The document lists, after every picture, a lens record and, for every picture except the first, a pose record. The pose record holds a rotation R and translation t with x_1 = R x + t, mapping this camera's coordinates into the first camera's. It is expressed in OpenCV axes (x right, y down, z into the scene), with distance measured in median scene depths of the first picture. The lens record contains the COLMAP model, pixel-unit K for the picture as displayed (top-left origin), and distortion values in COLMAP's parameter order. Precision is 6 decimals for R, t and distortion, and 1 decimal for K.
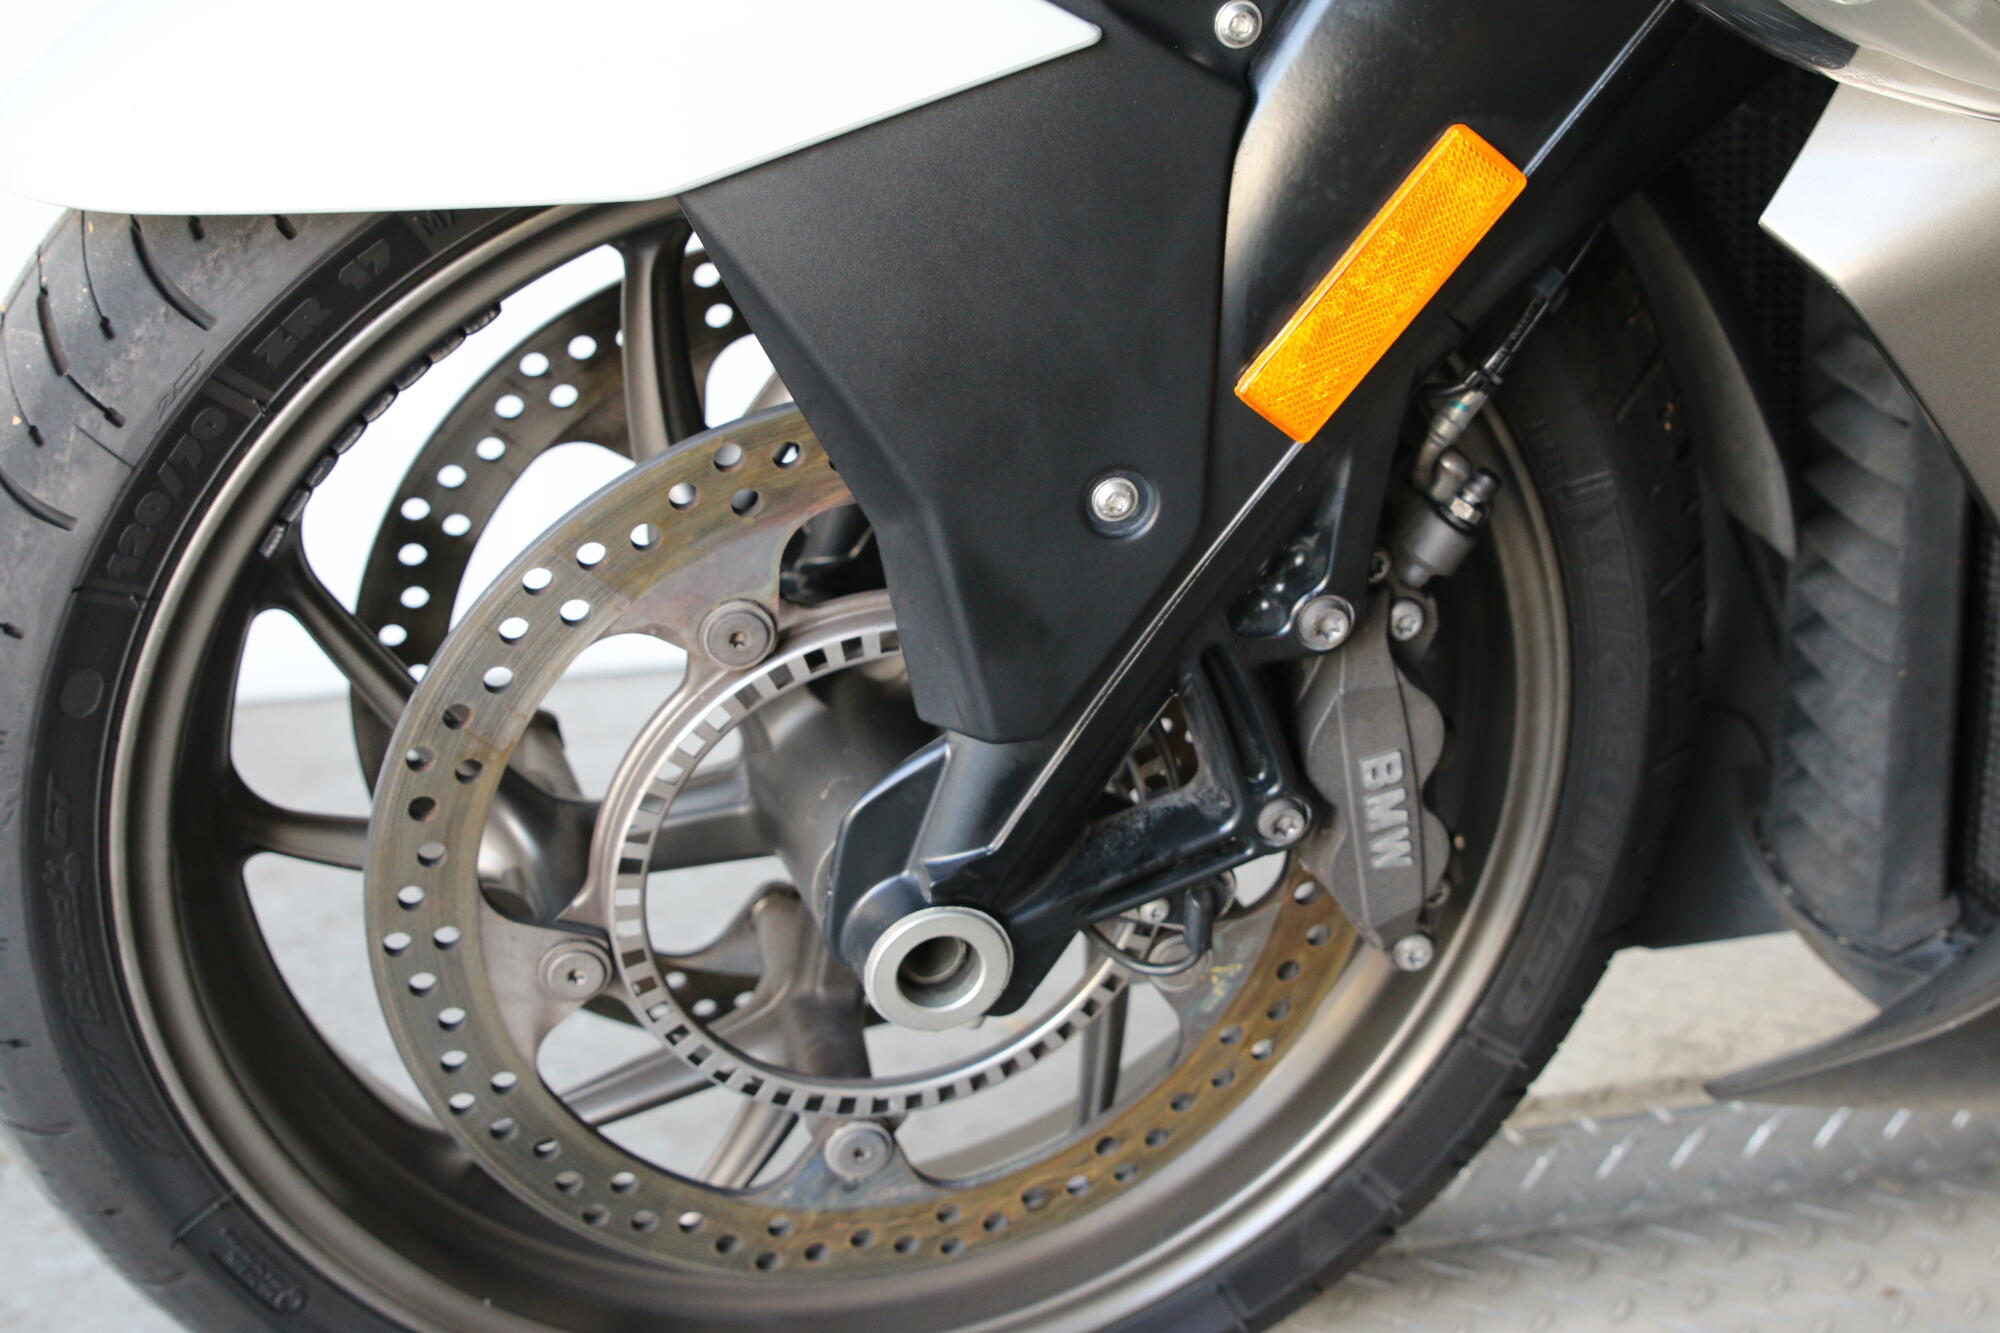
lens RADIAL K [[2504.0, 0, 945.5], [0, 2504.0, 615.1], [0, 0, 1]] dist [-0.079471, 0.000000]
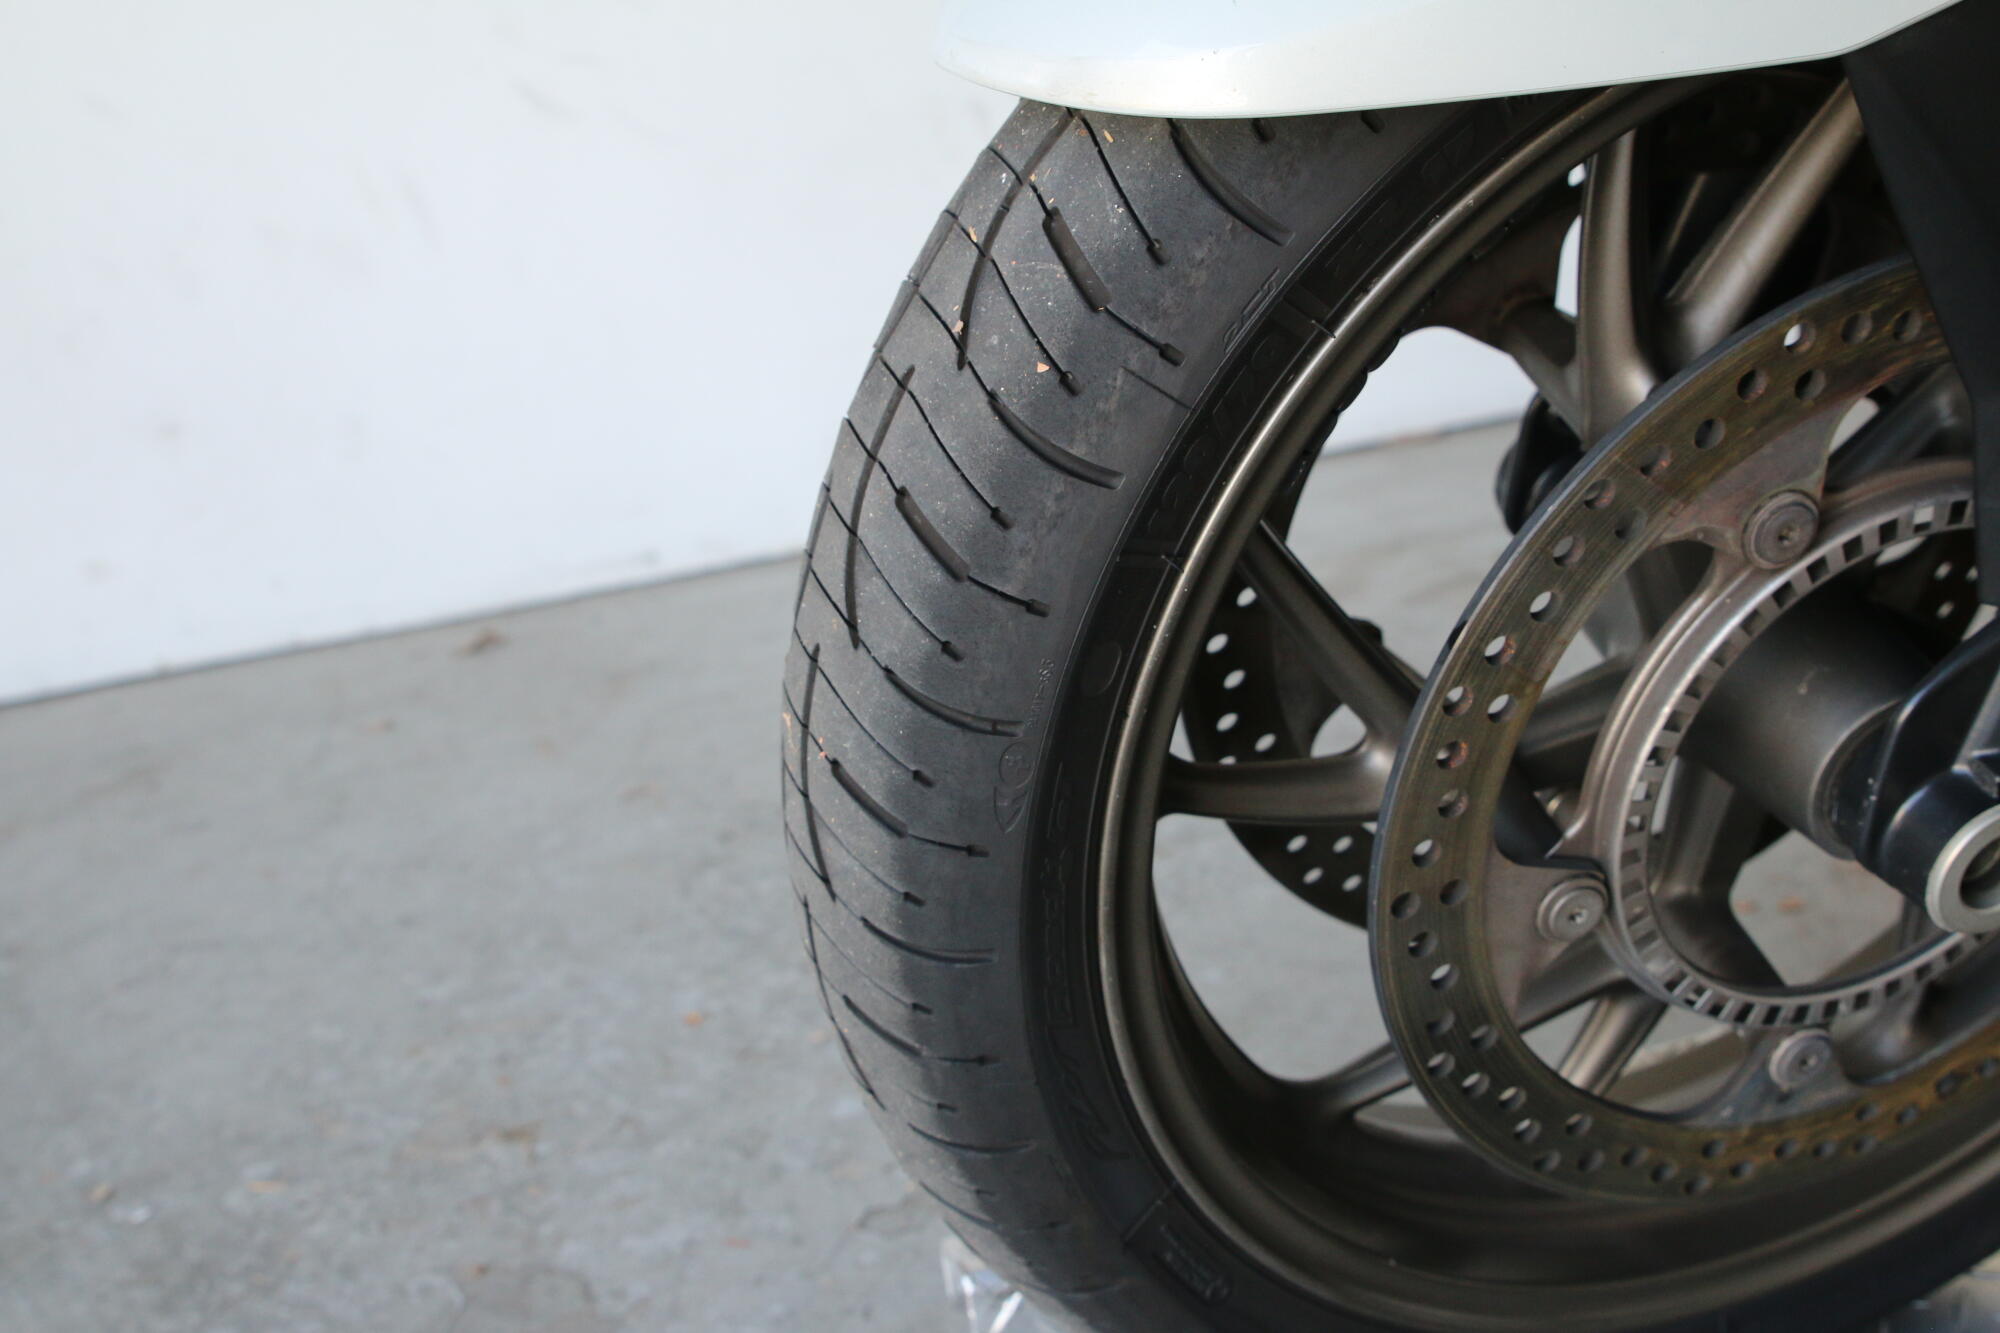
lens RADIAL K [[2504.0, 0, 989.8], [0, 2504.0, 628.7], [0, 0, 1]] dist [-0.079471, 0.000000]
pose [[0.994528, -0.097870, 0.036554, -0.388094], [0.094674, 0.992223, 0.080806, -0.054033], [-0.044178, -0.076903, 0.996059, 0.108871]]
